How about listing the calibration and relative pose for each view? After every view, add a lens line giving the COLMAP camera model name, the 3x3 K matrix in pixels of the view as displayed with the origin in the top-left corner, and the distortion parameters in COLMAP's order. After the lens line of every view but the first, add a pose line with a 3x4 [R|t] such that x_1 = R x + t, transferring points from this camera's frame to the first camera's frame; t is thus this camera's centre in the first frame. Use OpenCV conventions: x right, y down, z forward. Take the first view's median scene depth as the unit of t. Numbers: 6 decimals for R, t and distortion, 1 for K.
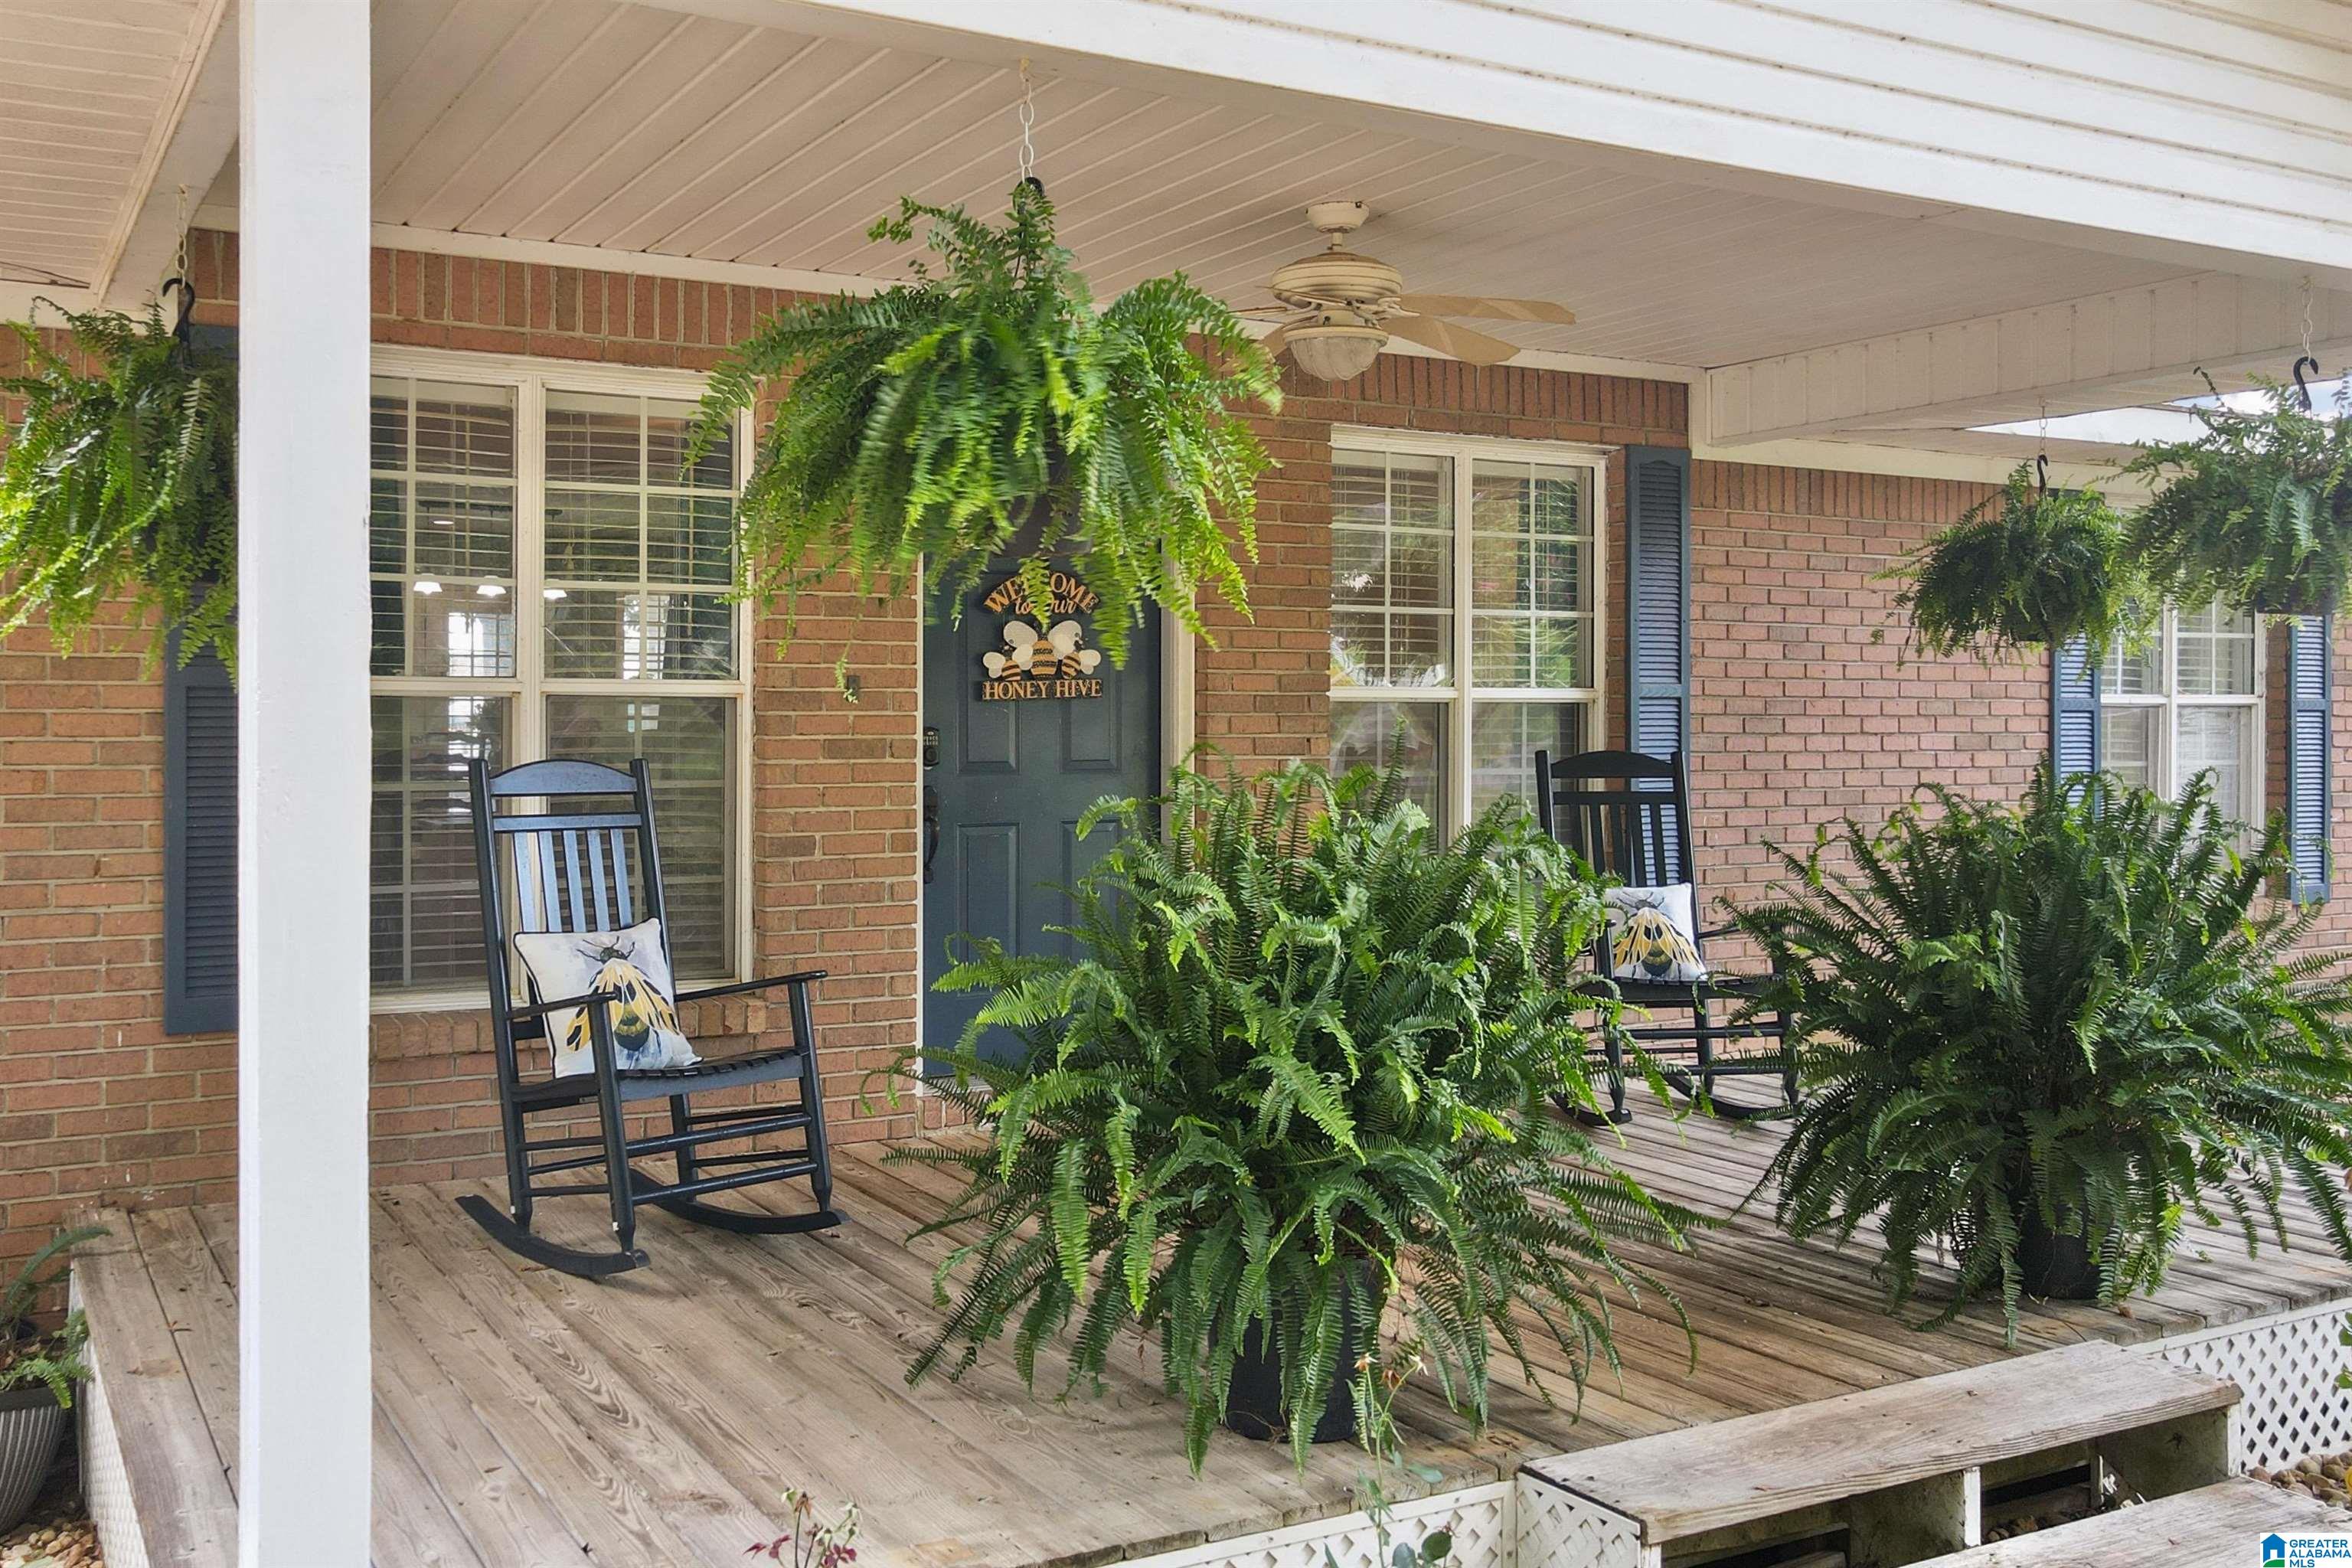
lens RADIAL K [[2131.5, 0, 1179.9], [0, 2131.5, 673.4], [0, 0, 1]] dist [0.003690, -0.001207]
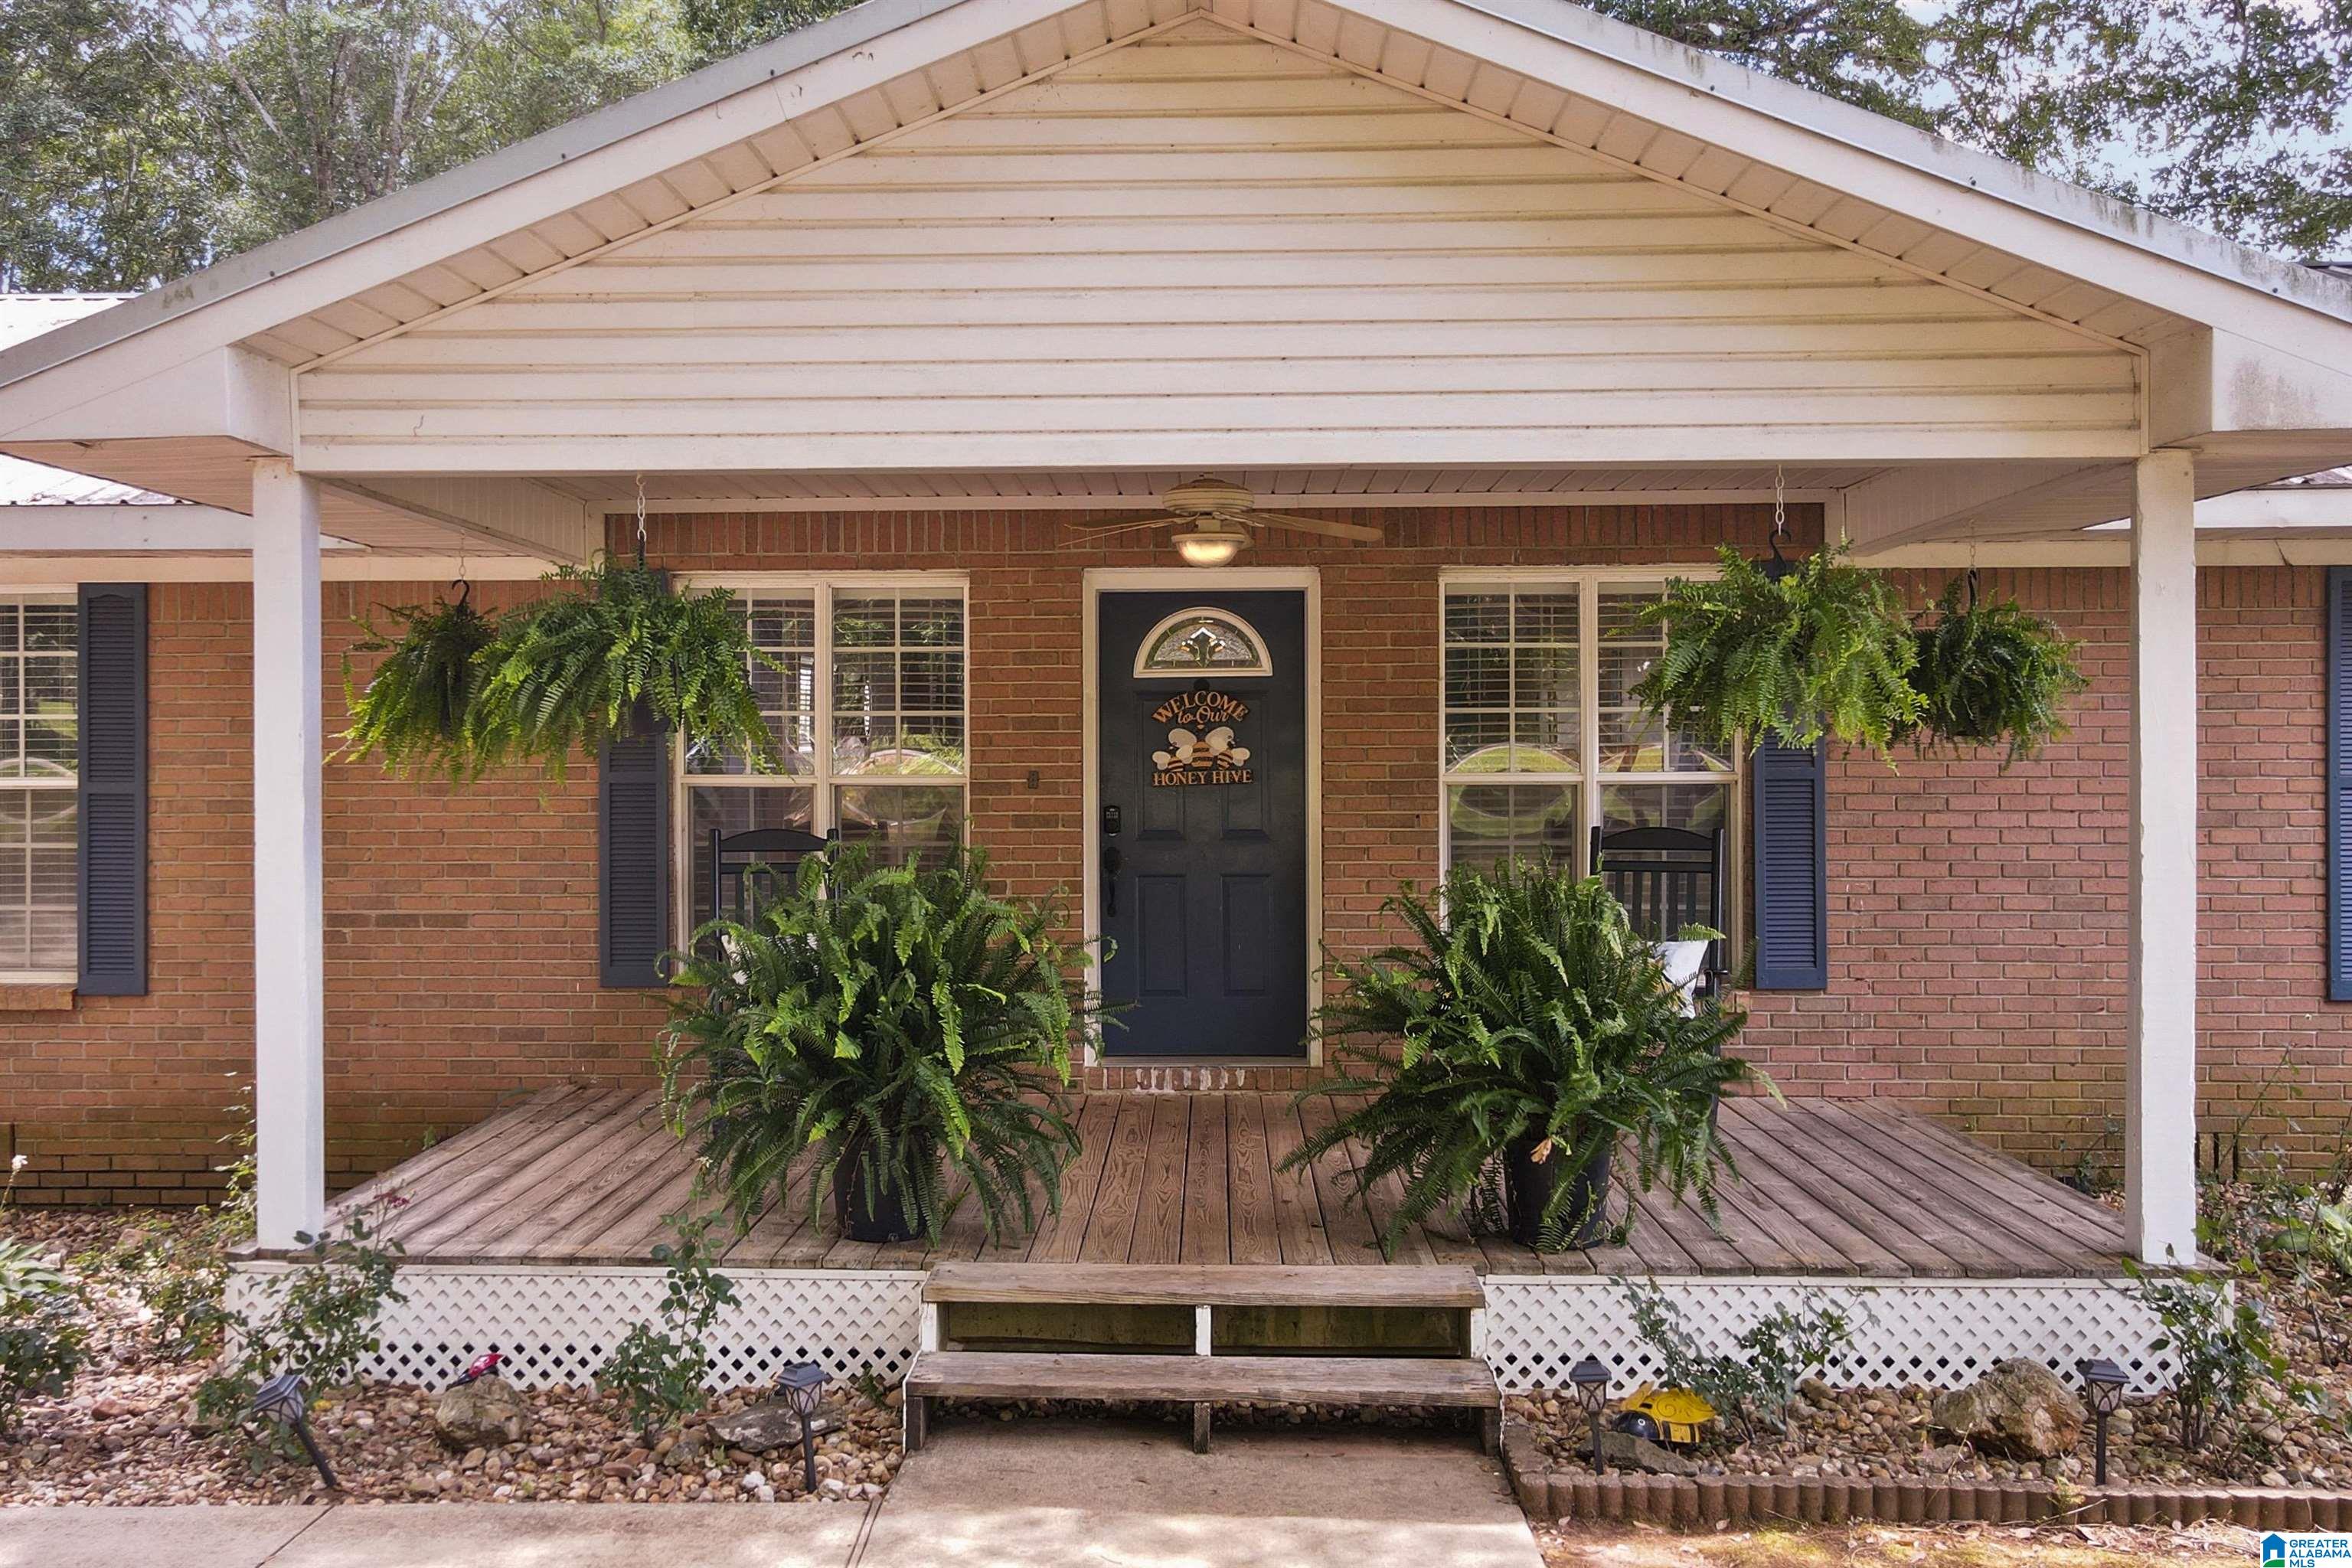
lens RADIAL K [[2157.7, 0, 1170.5], [0, 2157.7, 743.6], [0, 0, 1]] dist [-0.000740, -0.008167]
pose [[0.860493, -0.004703, -0.509441, 0.625960], [0.013888, 0.999802, 0.014229, -0.034499], [0.509273, -0.019320, 0.860388, -0.199933]]
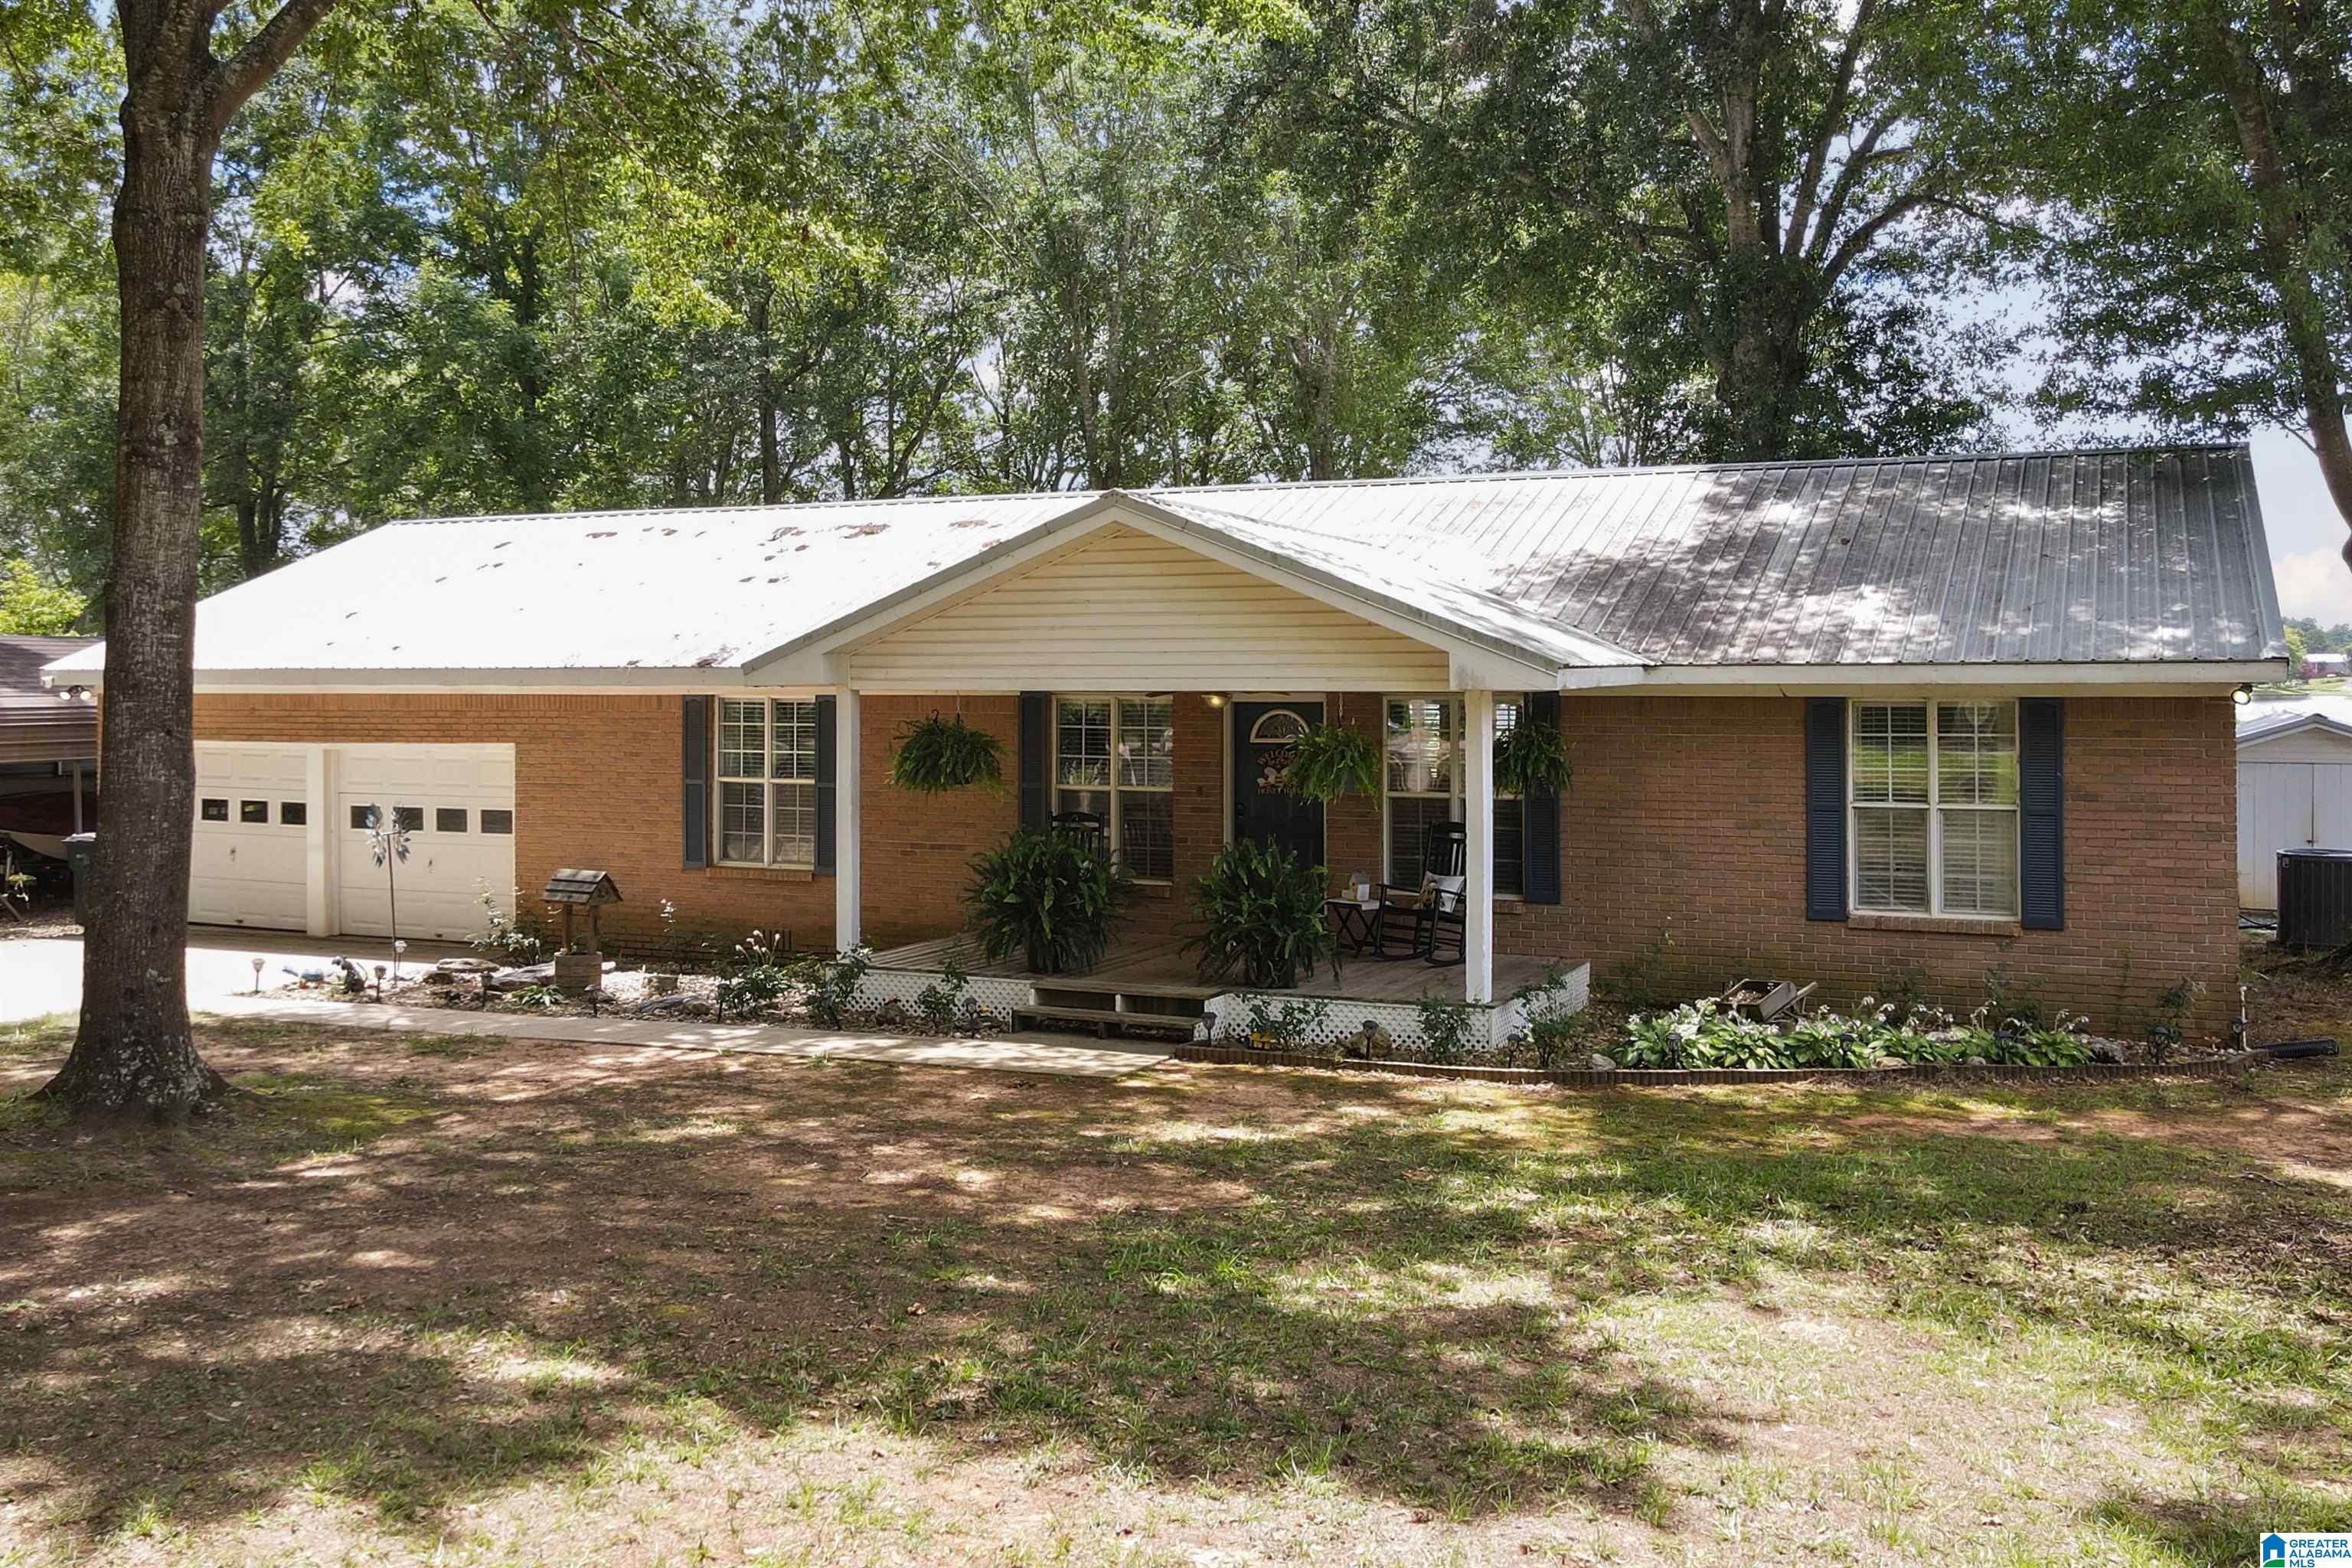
lens RADIAL K [[2131.5, 0, 1179.9], [0, 2131.5, 673.4], [0, 0, 1]] dist [0.003690, -0.001207]
pose [[0.612533, -0.004168, -0.790434, 2.128899], [0.015912, 0.999848, 0.007058, -0.173517], [0.790285, -0.016900, 0.612507, -0.861688]]
